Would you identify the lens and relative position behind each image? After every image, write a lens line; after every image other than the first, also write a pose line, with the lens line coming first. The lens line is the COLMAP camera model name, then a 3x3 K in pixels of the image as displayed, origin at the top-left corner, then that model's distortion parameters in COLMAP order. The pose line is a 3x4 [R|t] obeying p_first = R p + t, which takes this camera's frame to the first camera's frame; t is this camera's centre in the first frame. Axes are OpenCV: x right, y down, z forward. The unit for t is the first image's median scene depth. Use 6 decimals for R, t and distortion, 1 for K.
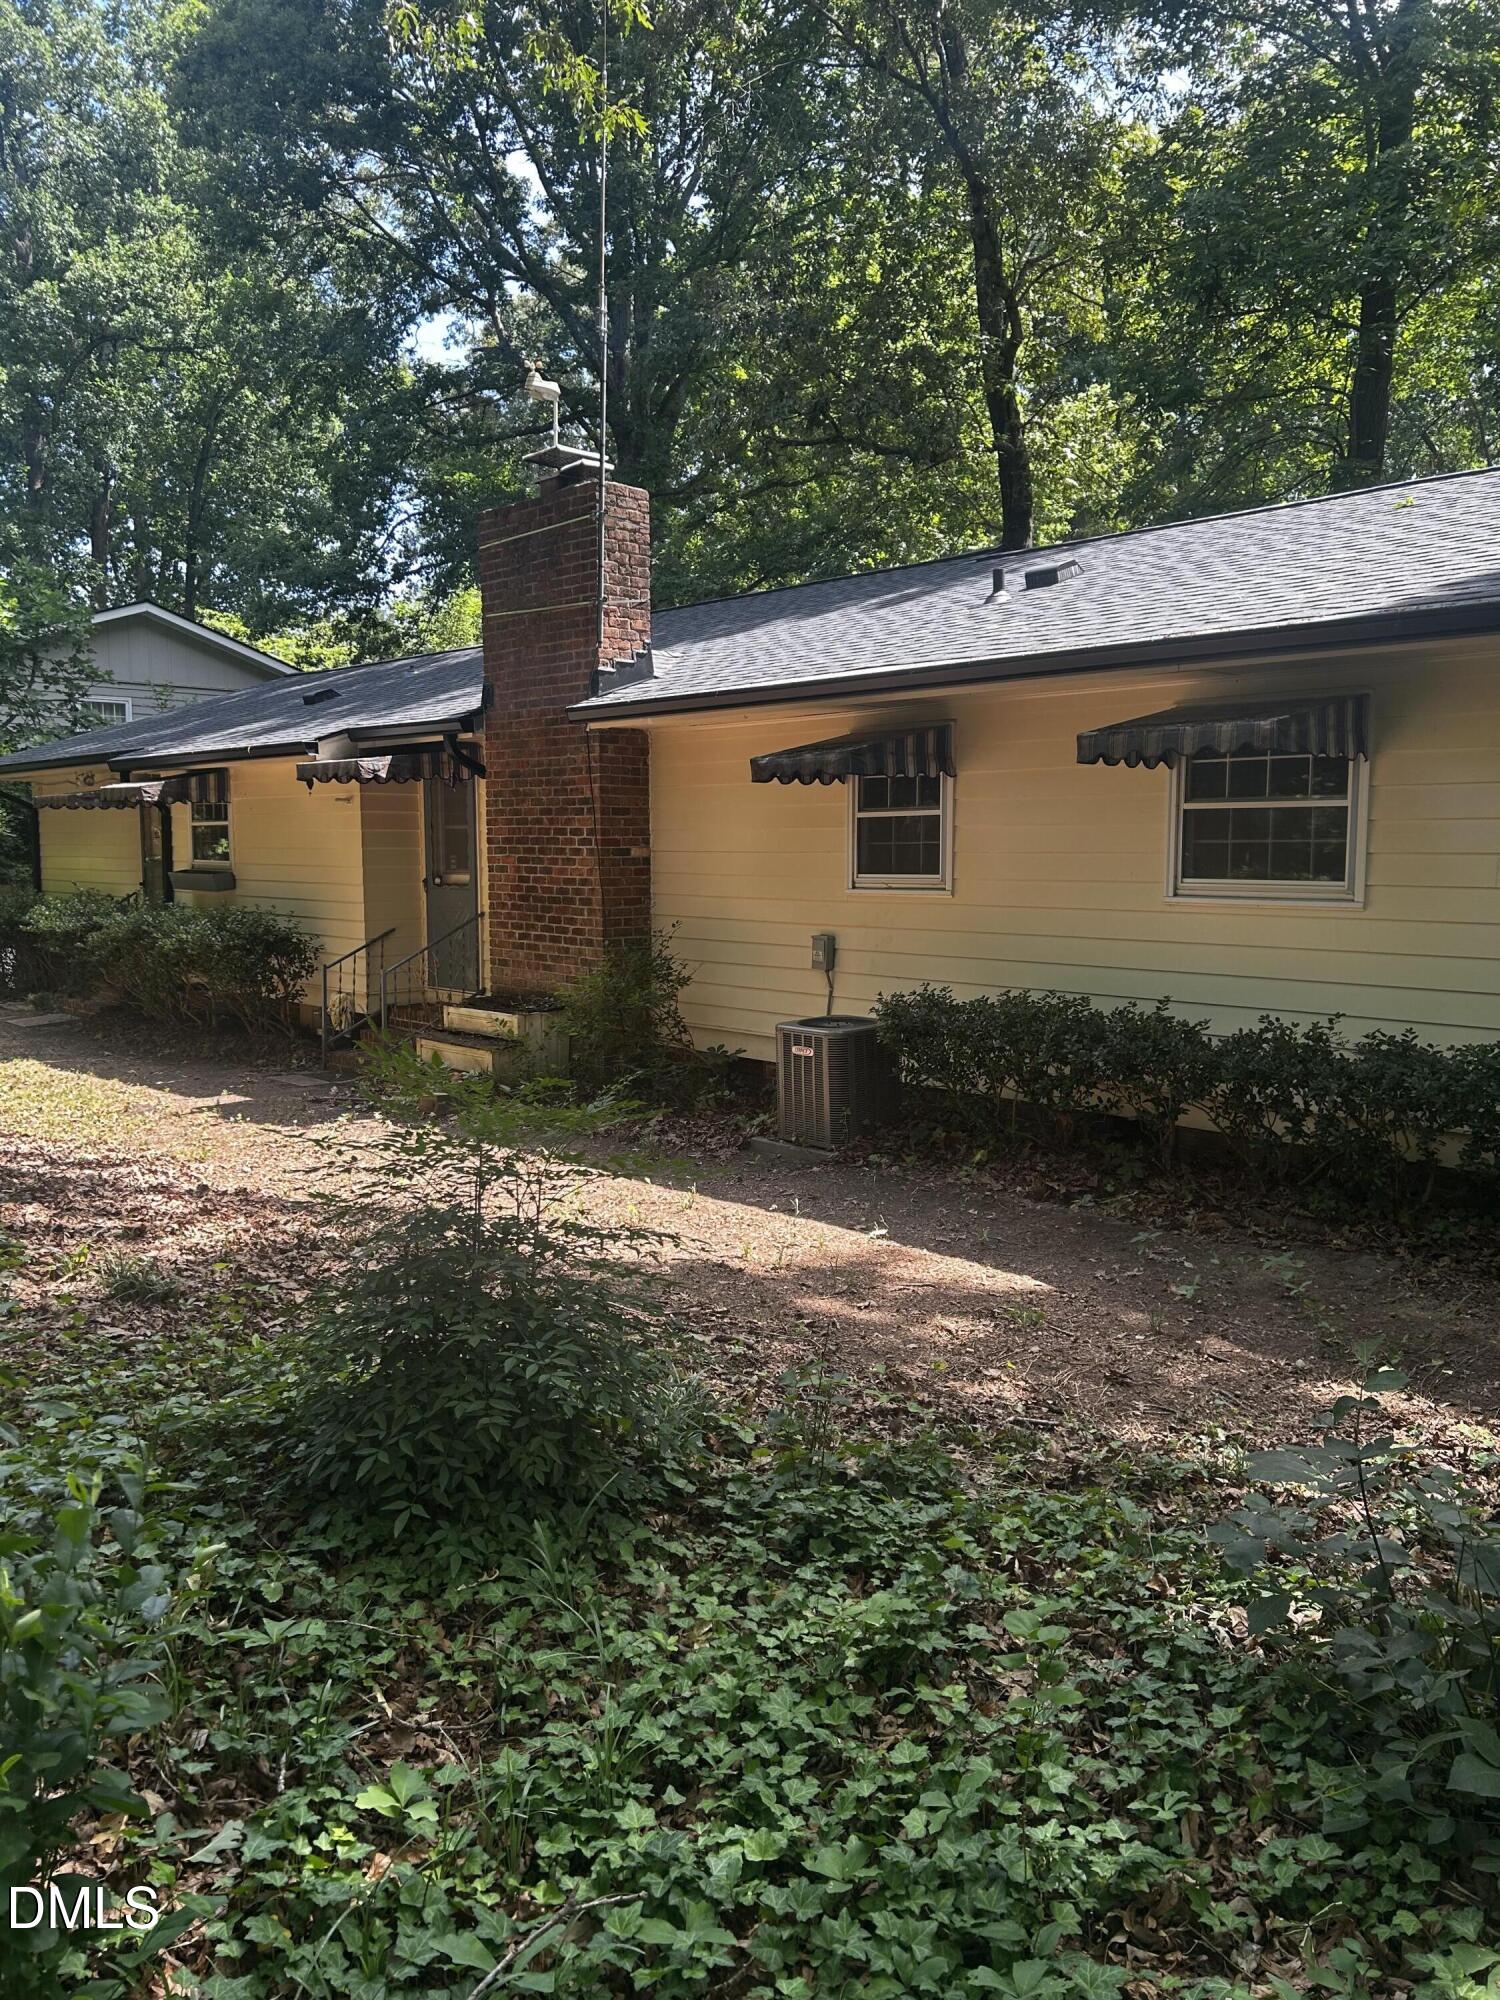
lens RADIAL K [[1494.3, 0, 750.0], [0, 1494.3, 1000.0], [0, 0, 1]] dist [0.003750, 0.000561]
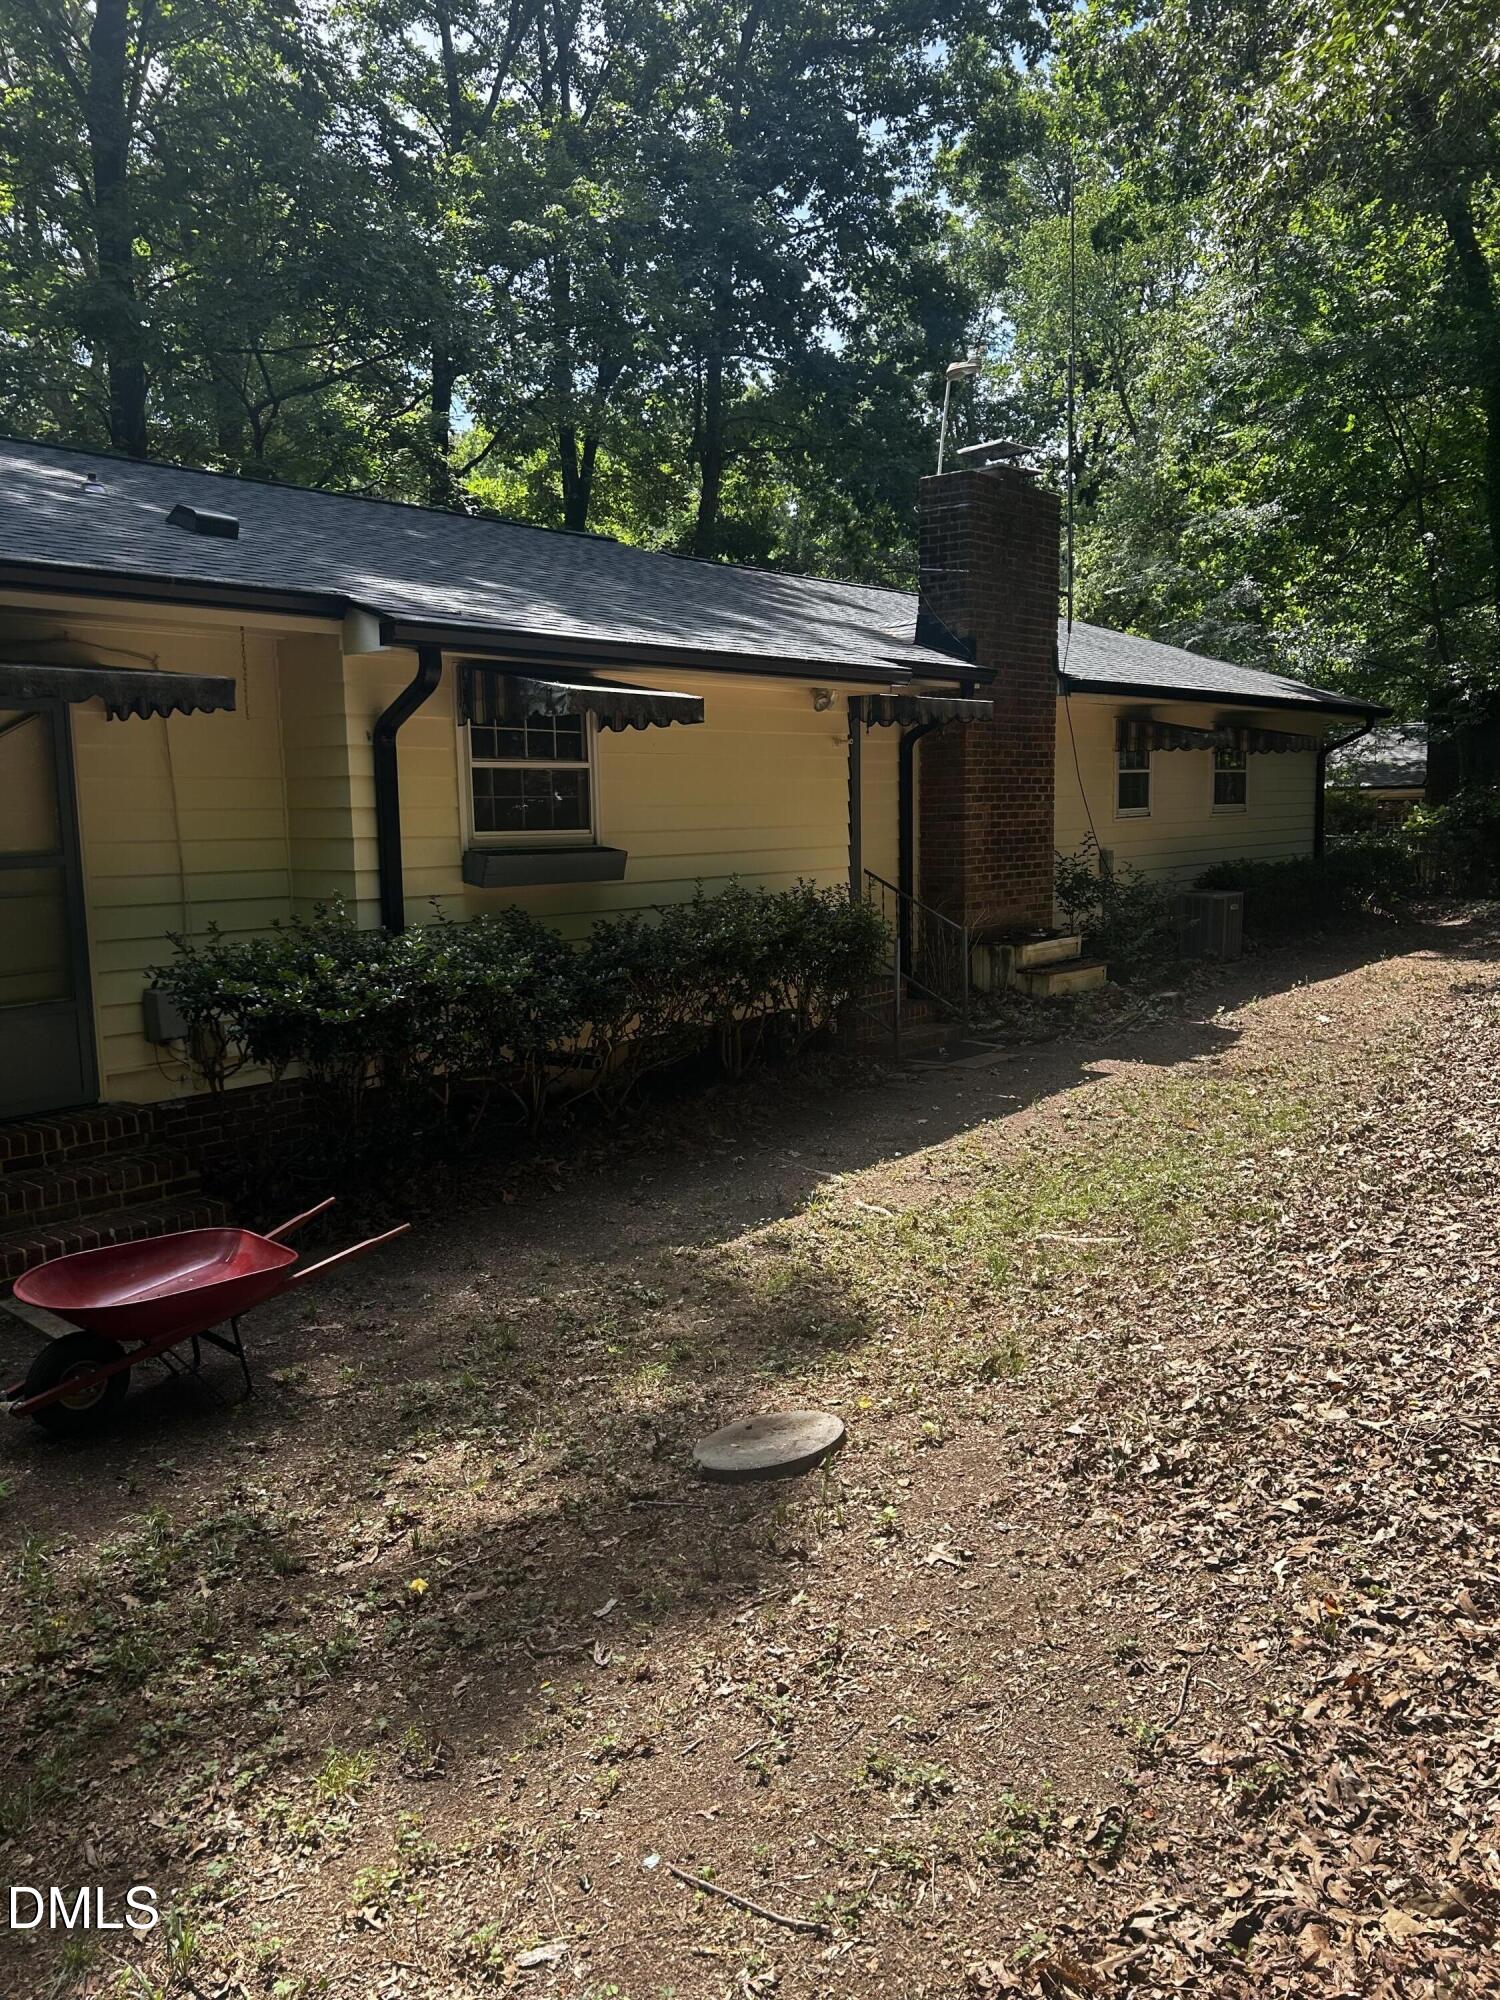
lens RADIAL K [[1494.3, 0, 750.0], [0, 1494.3, 1000.0], [0, 0, 1]] dist [0.003750, 0.000561]
pose [[-0.127497, -0.121536, 0.984365, -1.521320], [0.113706, 0.984130, 0.136235, -0.148008], [-0.985300, 0.129298, -0.111654, 1.639010]]
